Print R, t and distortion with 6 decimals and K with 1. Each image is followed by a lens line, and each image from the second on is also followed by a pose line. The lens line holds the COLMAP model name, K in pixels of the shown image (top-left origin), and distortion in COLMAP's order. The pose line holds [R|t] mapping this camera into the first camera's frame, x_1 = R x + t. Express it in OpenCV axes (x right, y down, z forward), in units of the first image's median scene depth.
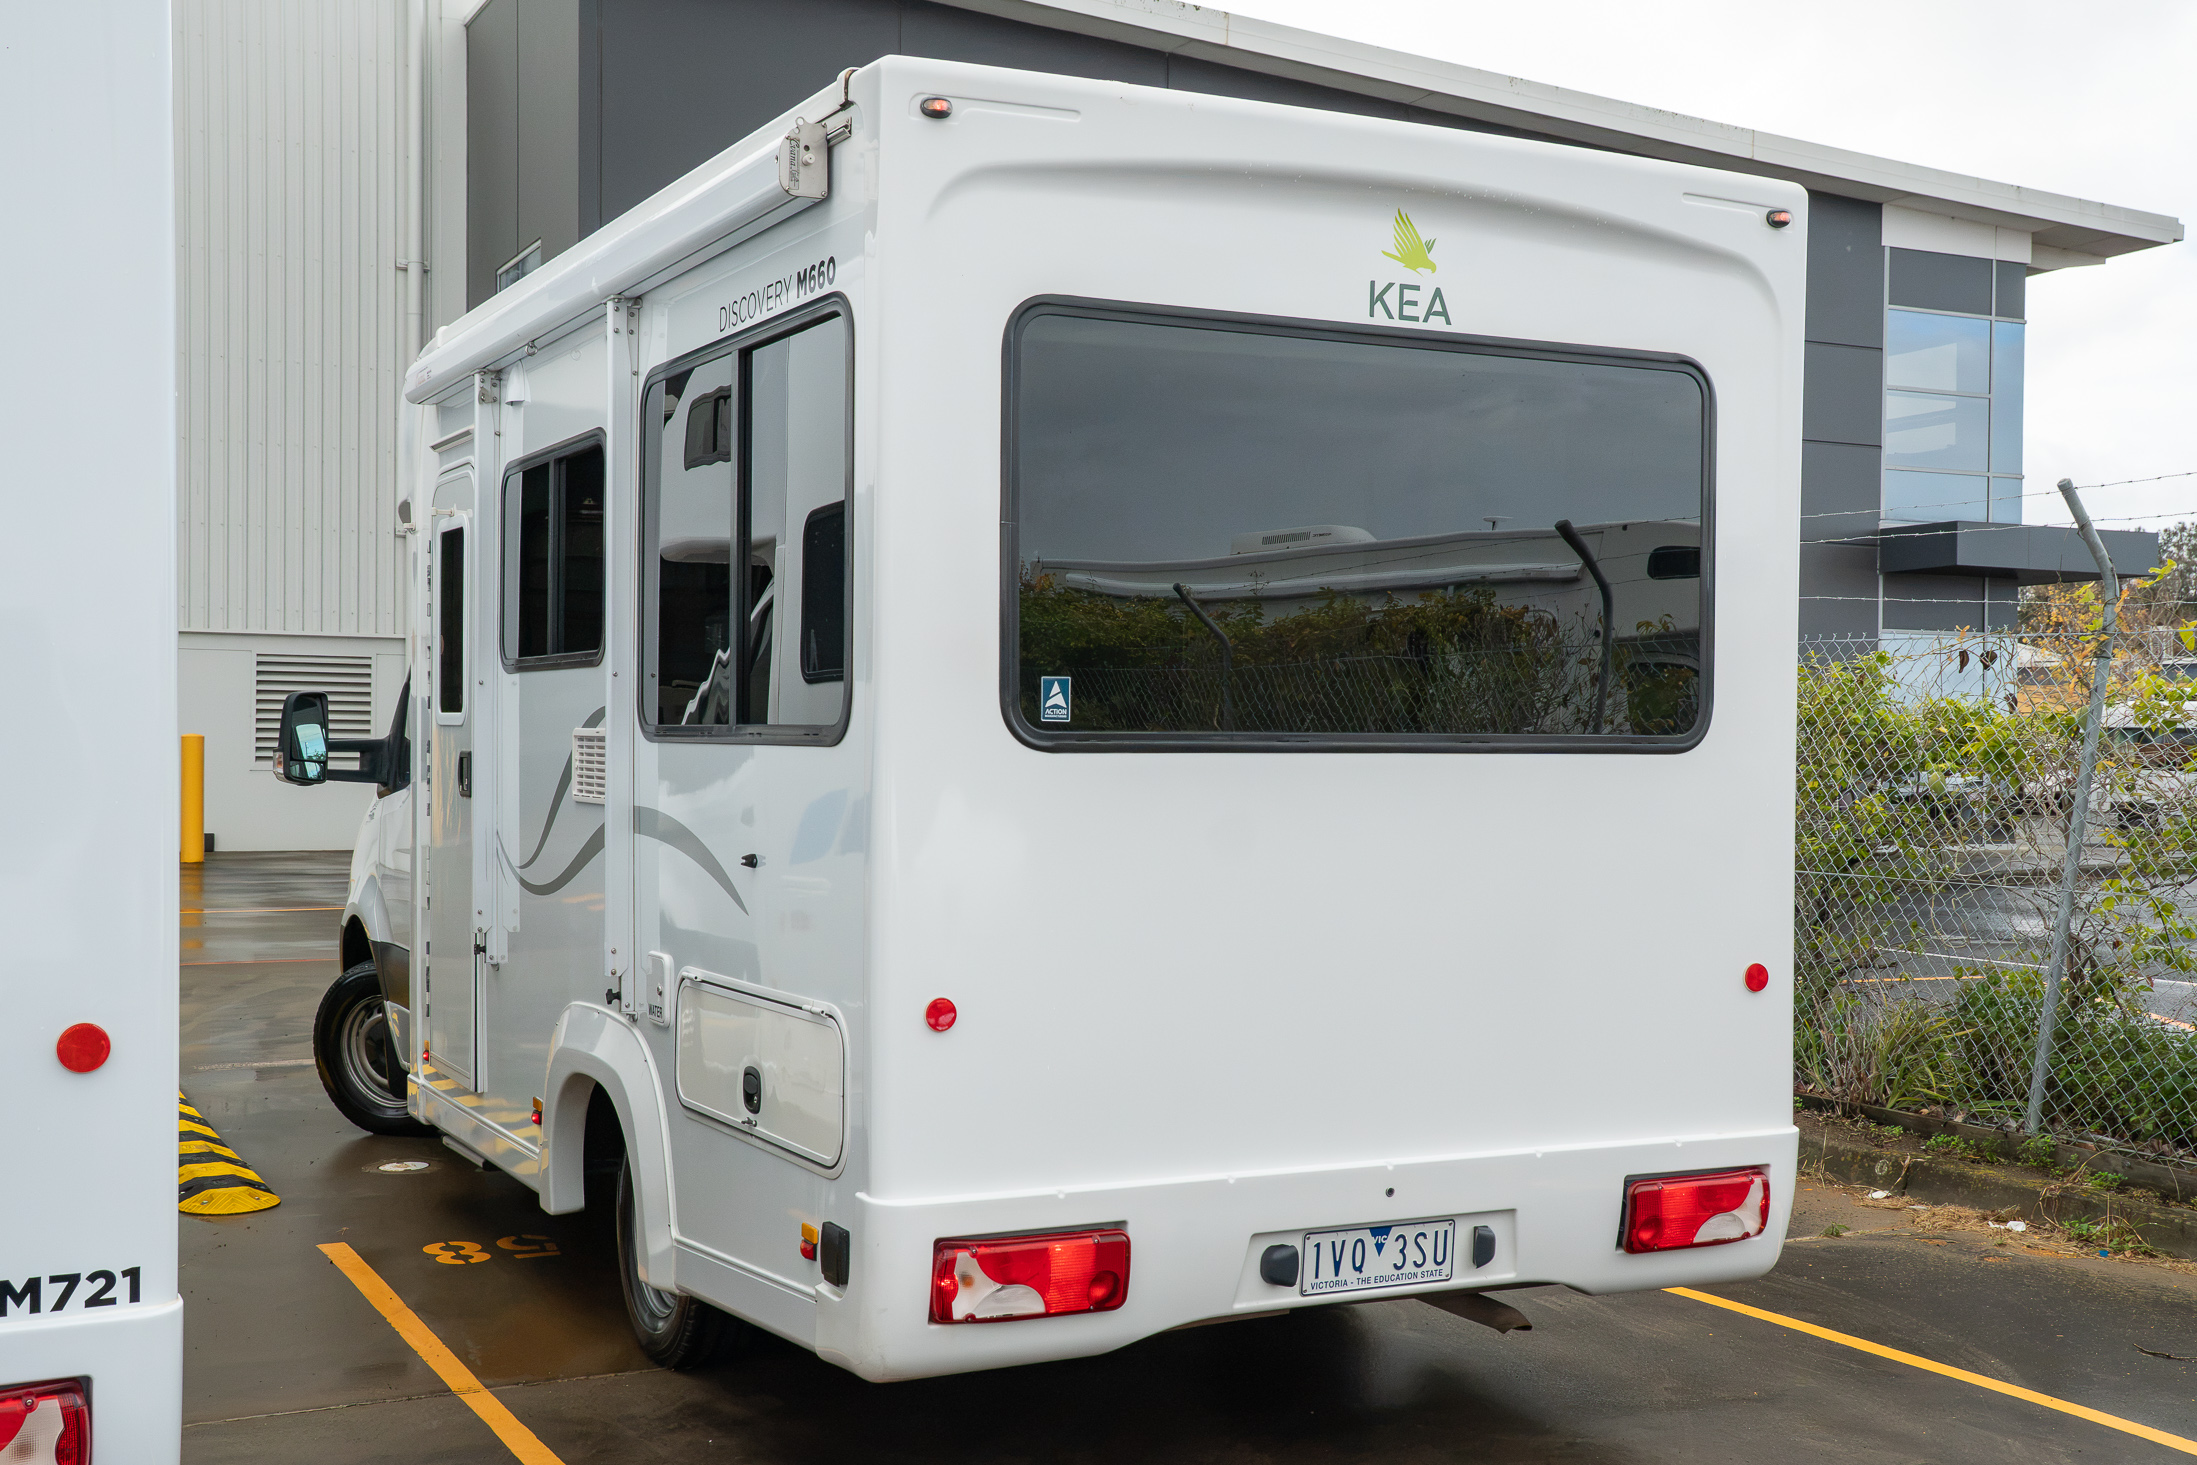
lens RADIAL K [[2483.2, 0, 1098.5], [0, 2483.2, 732.5], [0, 0, 1]] dist [0.021924, 0.024114]
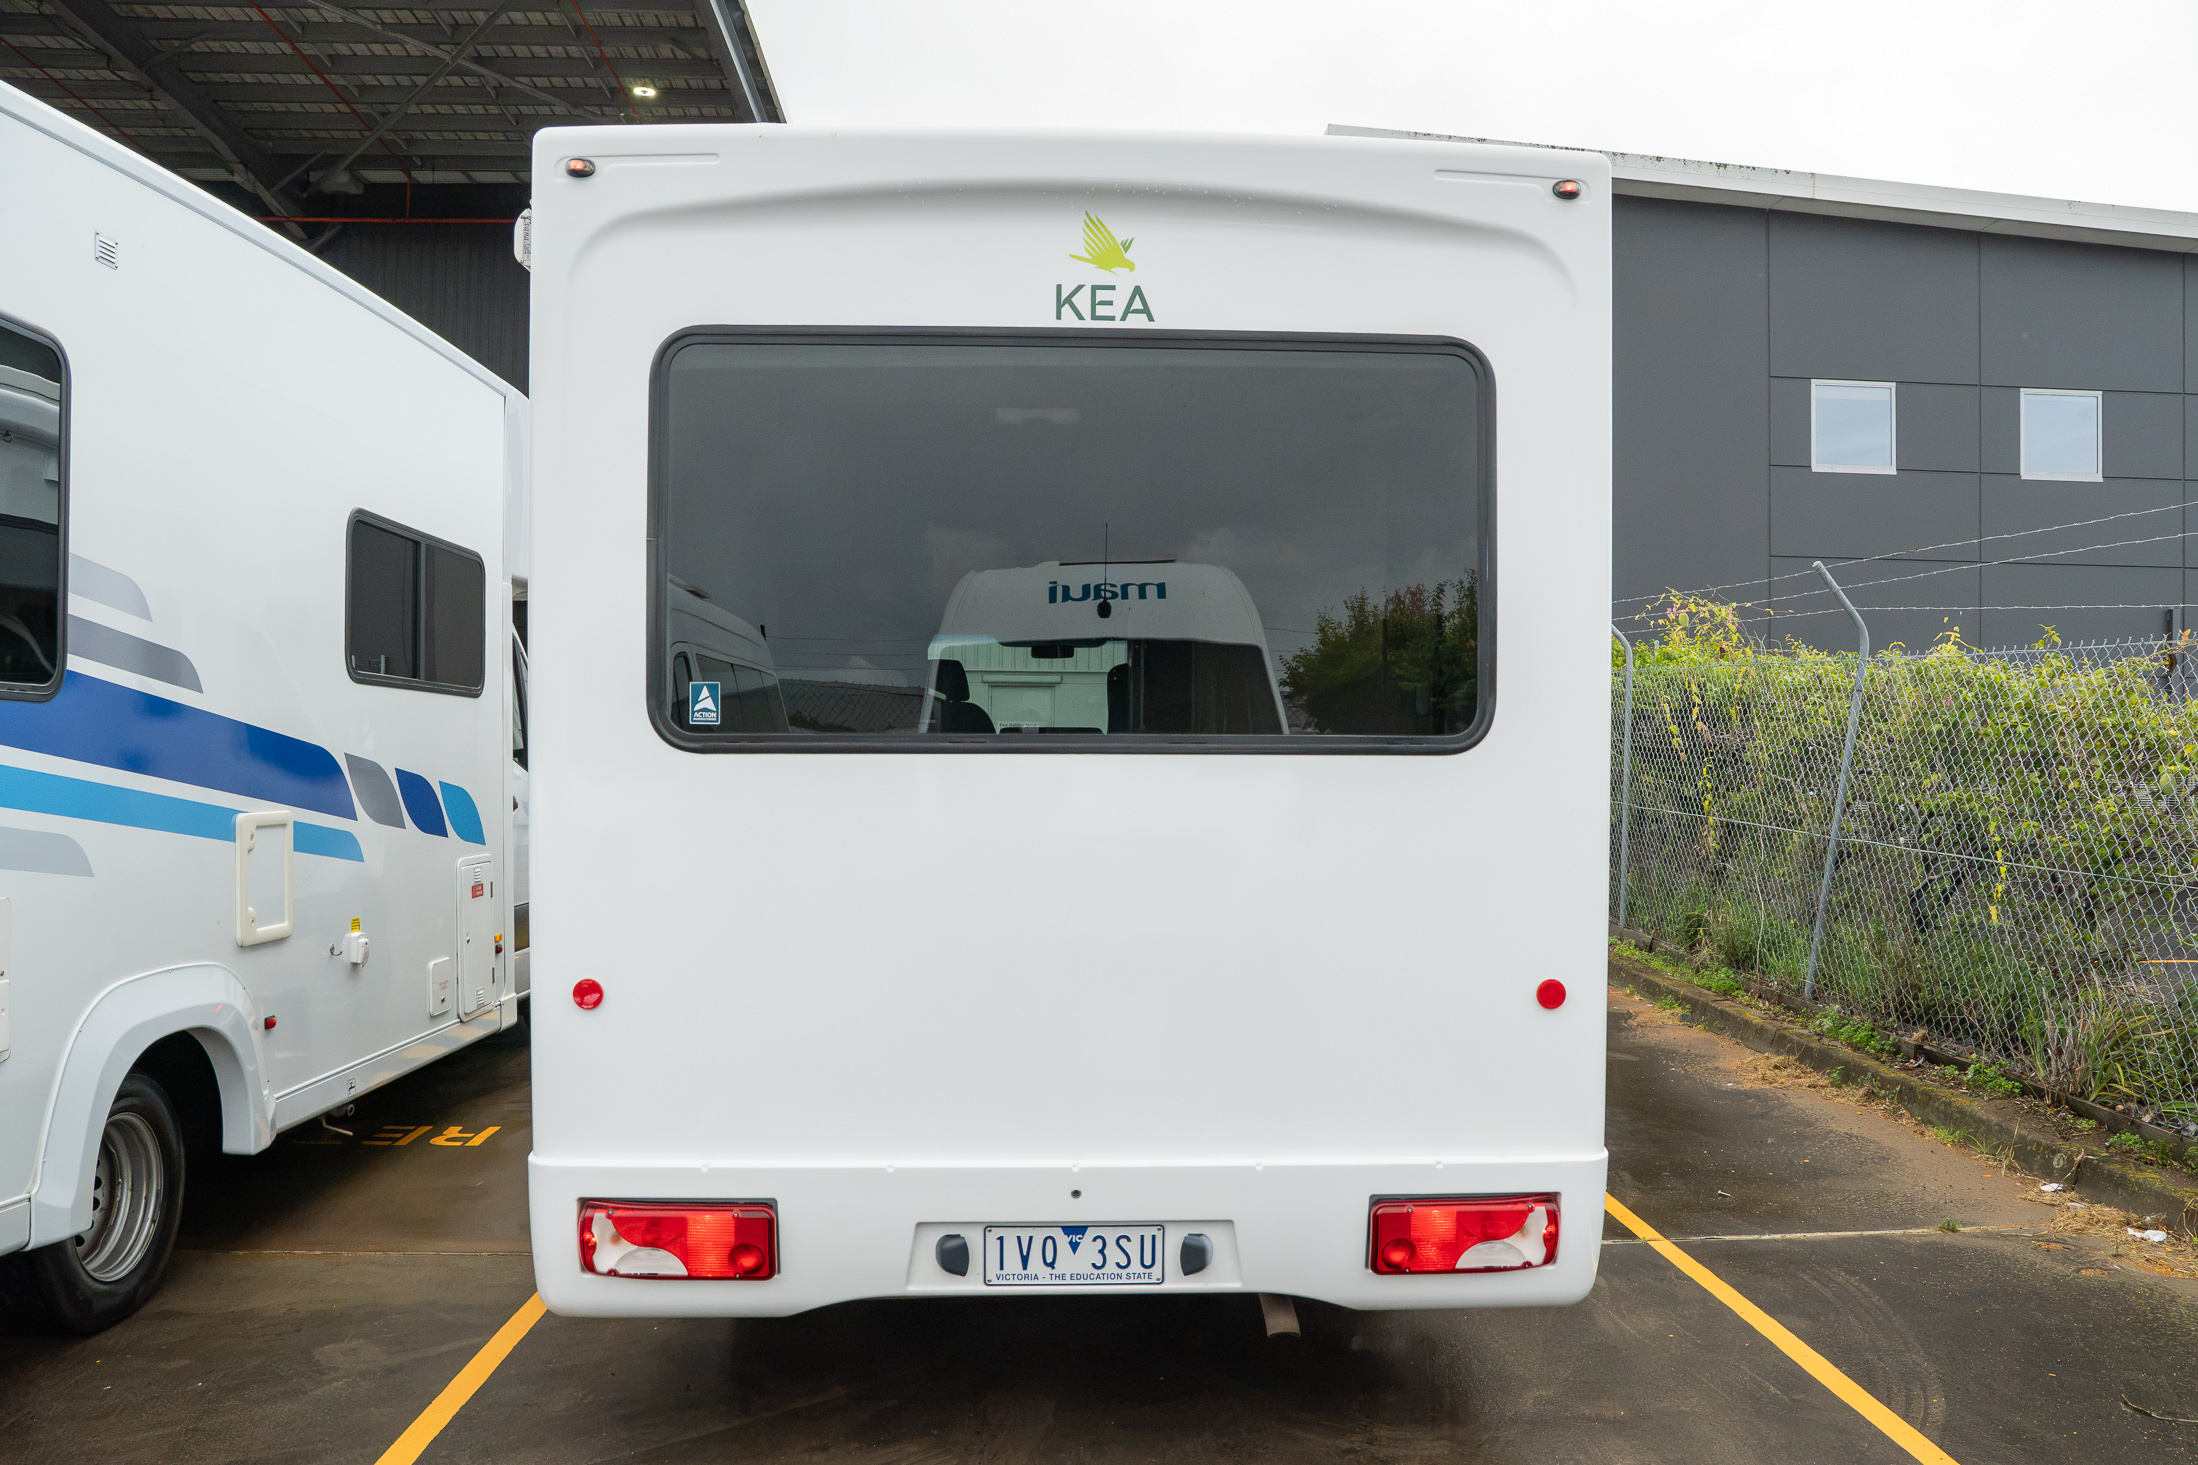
lens RADIAL K [[1751.6, 0, 1099.0], [0, 1751.6, 732.5], [0, 0, 1]] dist [-0.149614, 0.108064]
pose [[0.913141, -0.004409, -0.407620, 0.405890], [0.002406, 0.999982, -0.005428, 0.003321], [0.407637, 0.003975, 0.913135, 0.362813]]
